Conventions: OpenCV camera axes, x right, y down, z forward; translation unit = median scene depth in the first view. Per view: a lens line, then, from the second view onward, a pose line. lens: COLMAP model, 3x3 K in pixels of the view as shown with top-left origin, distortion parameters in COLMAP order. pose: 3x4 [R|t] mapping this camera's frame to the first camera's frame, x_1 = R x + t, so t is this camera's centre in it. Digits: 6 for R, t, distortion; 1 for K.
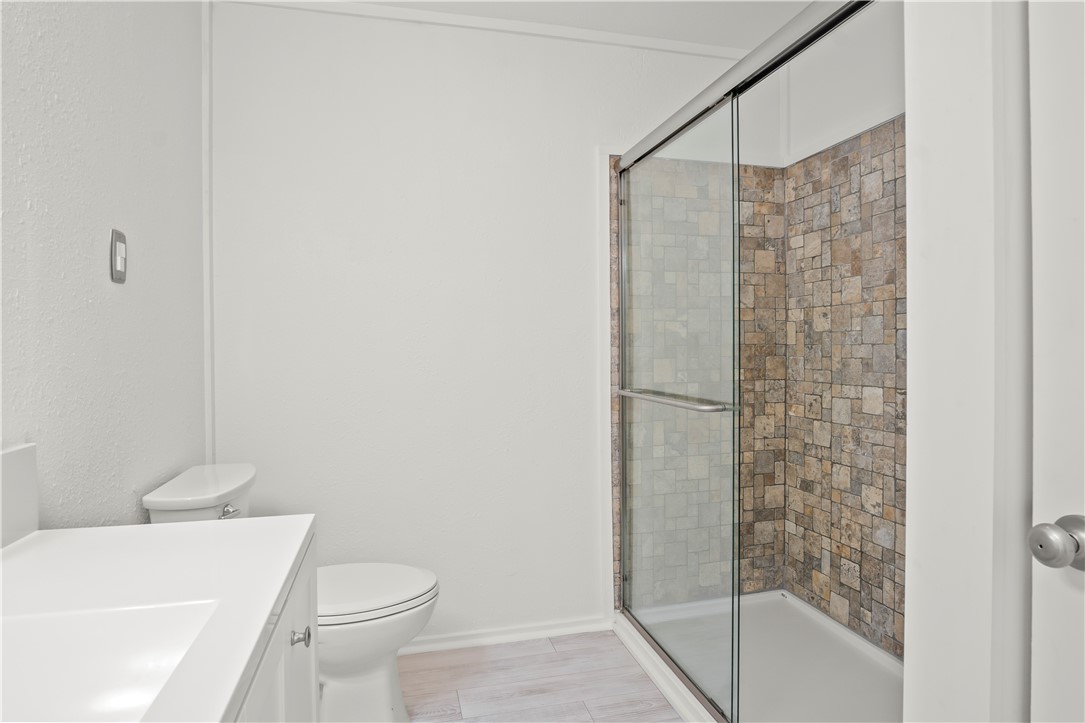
lens RADIAL K [[584.3, 0, 539.4], [0, 584.3, 355.0], [0, 0, 1]] dist [-0.041766, 0.000196]
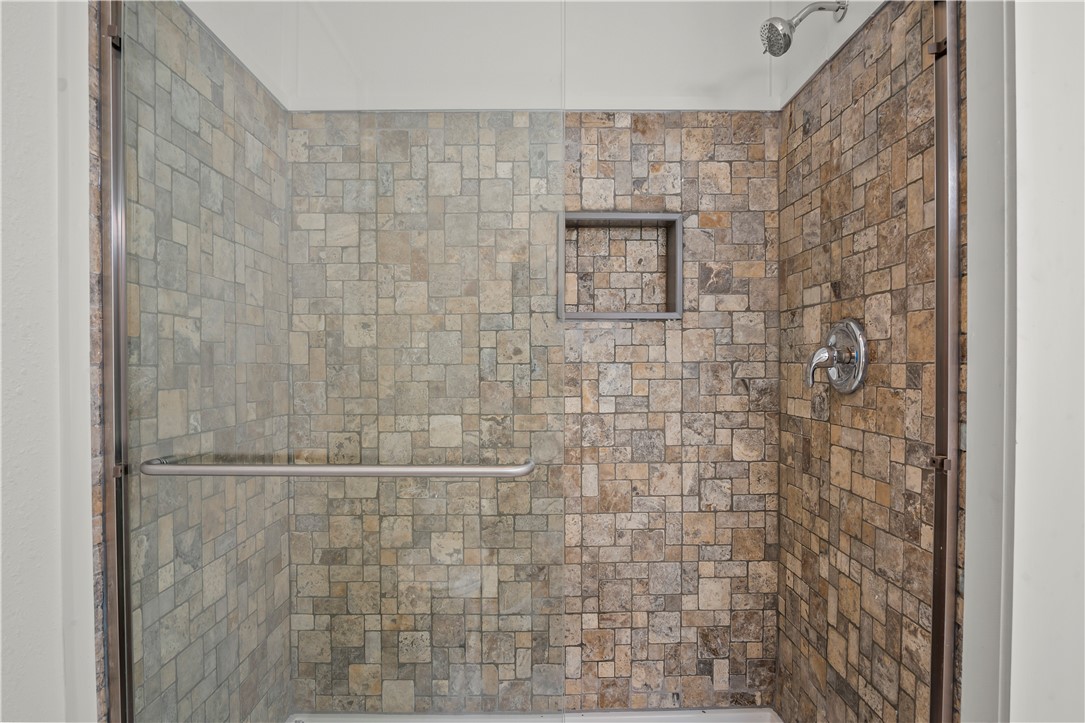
lens RADIAL K [[592.6, 0, 540.5], [0, 592.6, 372.9], [0, 0, 1]] dist [-0.034002, 0.001274]
pose [[0.234273, -0.004062, 0.972162, -0.212538], [0.012893, 0.999916, 0.001071, -0.005021], [-0.972085, 0.012283, 0.234306, 0.596080]]
